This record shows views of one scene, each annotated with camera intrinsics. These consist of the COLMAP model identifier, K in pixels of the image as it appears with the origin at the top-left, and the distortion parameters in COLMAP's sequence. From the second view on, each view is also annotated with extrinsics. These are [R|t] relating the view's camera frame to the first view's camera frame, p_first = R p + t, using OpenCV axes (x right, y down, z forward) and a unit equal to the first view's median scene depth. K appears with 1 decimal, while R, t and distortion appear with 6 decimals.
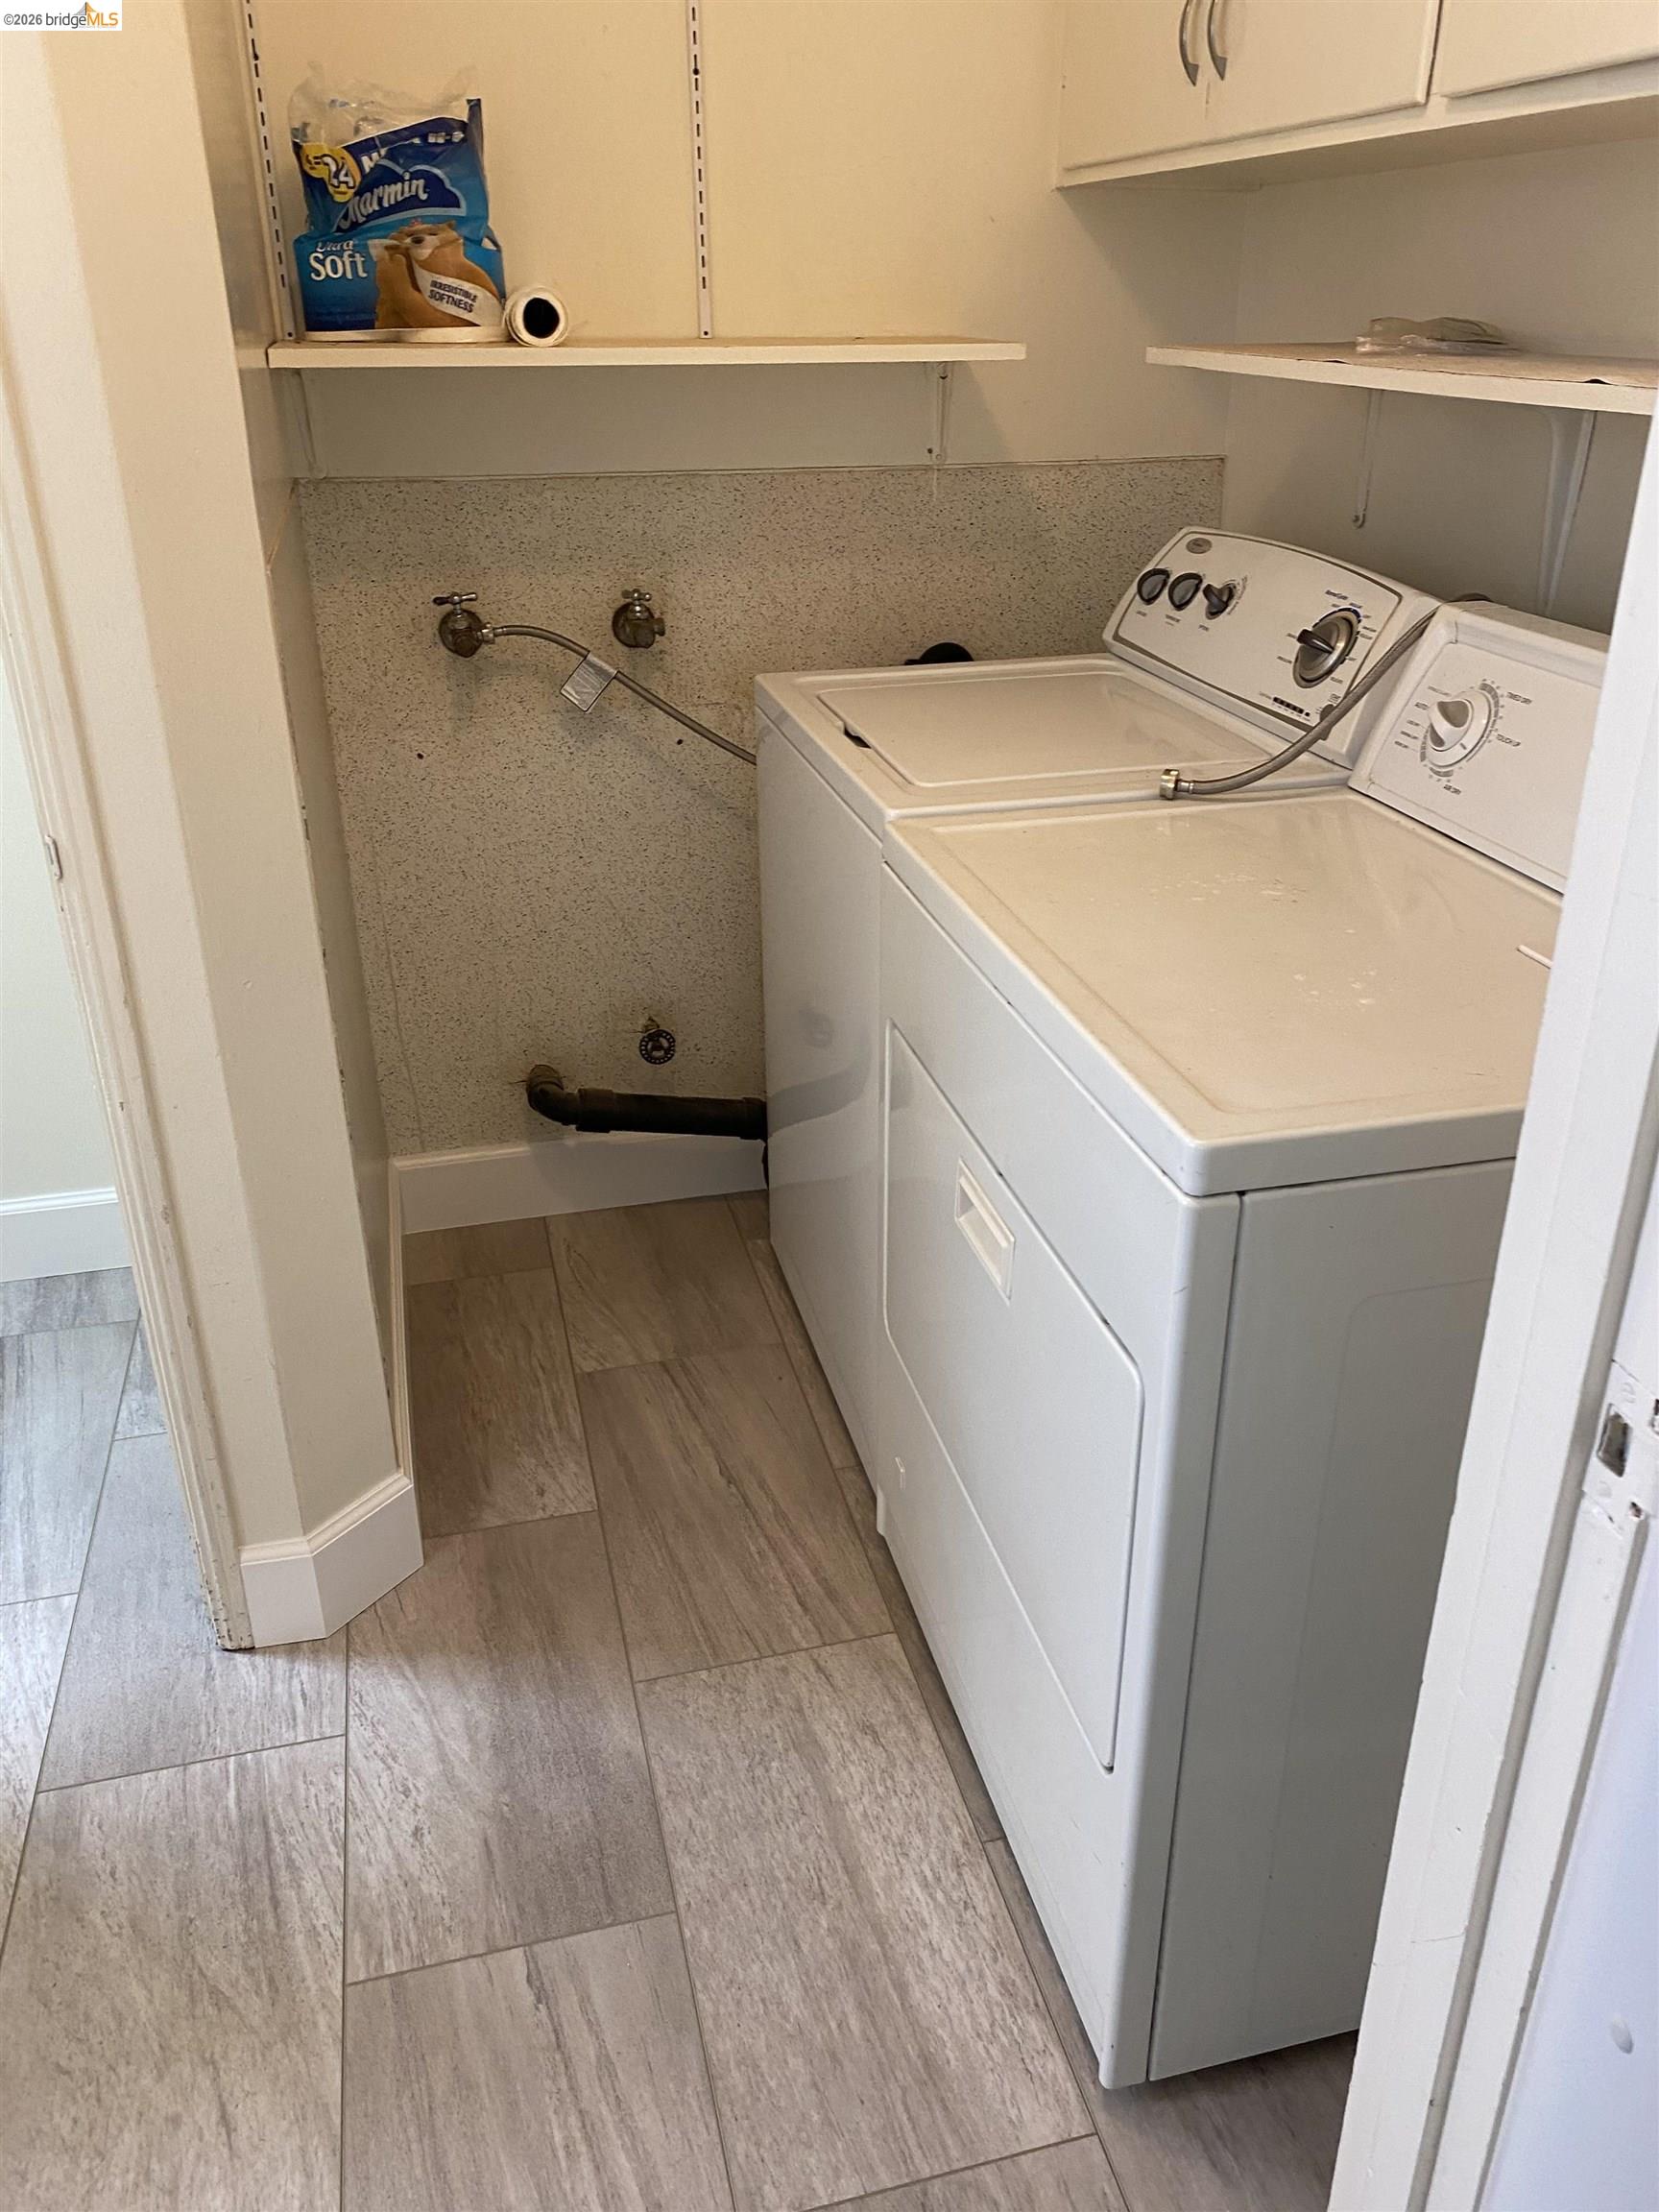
lens RADIAL K [[1667.9, 0, 847.4], [0, 1667.9, 1096.5], [0, 0, 1]] dist [0.002296, 0.001278]
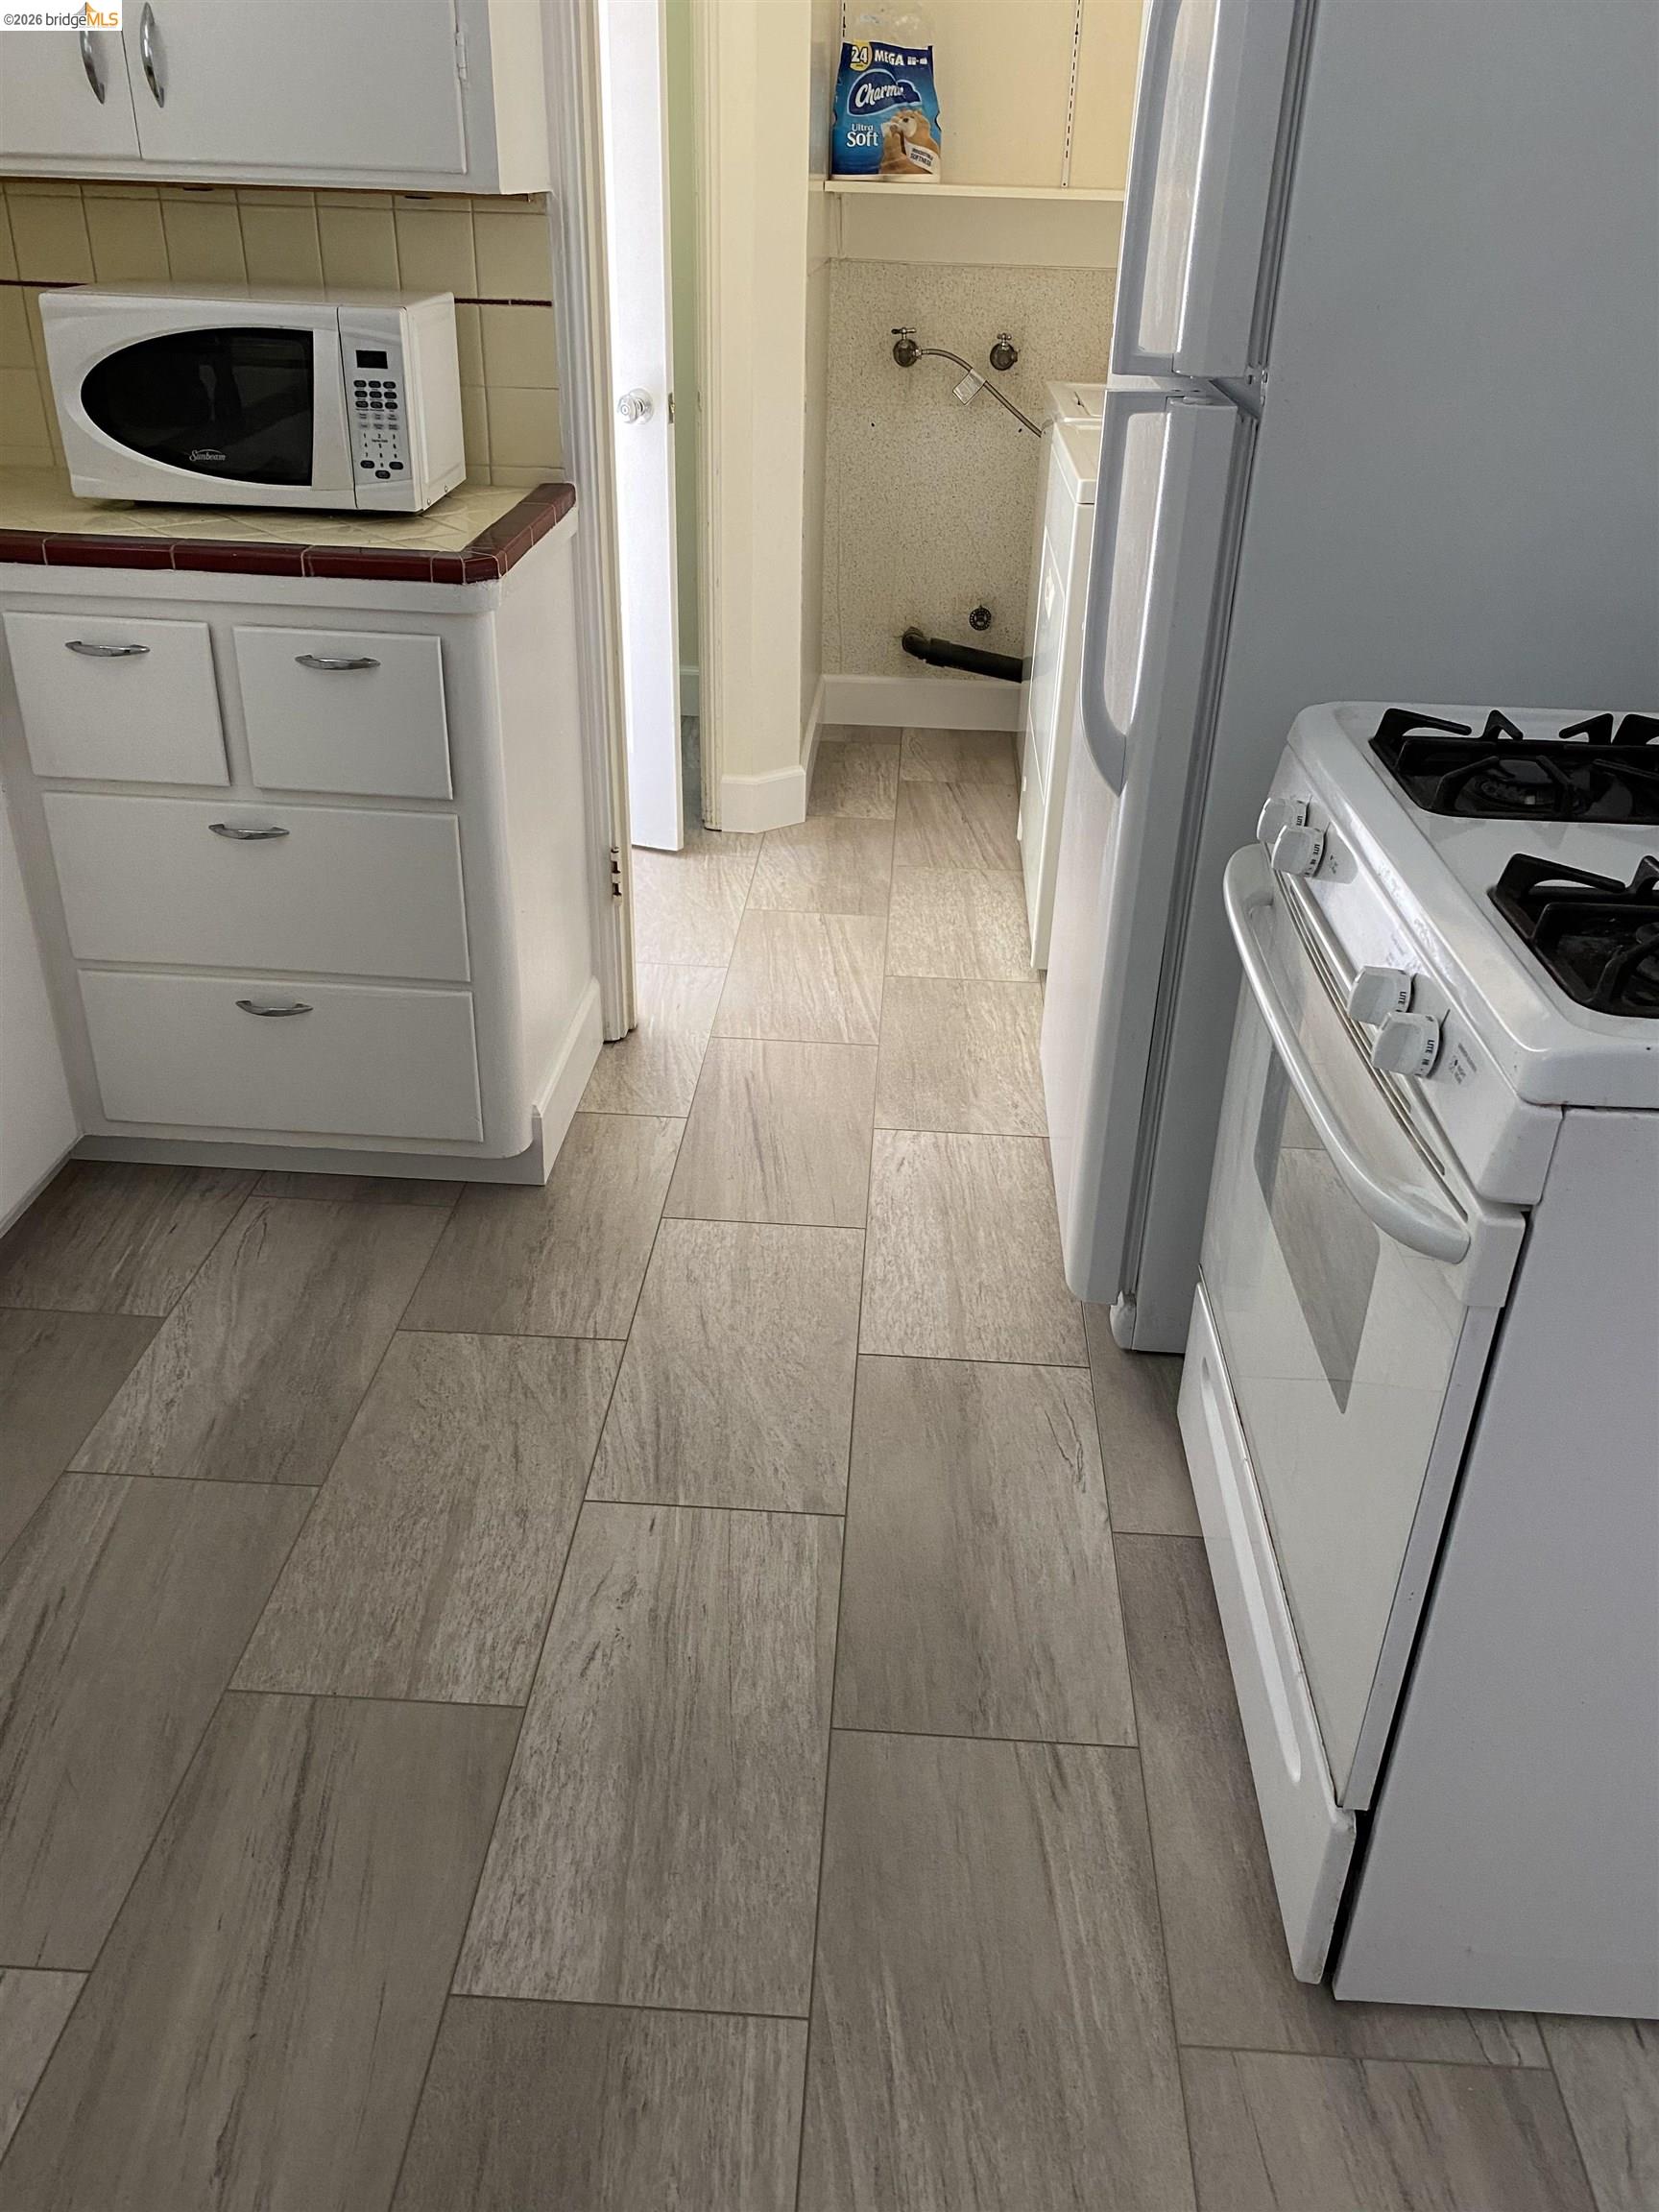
lens RADIAL K [[1668.6, 0, 831.4], [0, 1668.6, 1095.6], [0, 0, 1]] dist [0.010351, -0.001082]
pose [[0.950974, 0.172829, -0.256474, 0.363440], [-0.159357, 0.984550, 0.072578, 0.485485], [0.265055, -0.028148, 0.963822, -0.964168]]
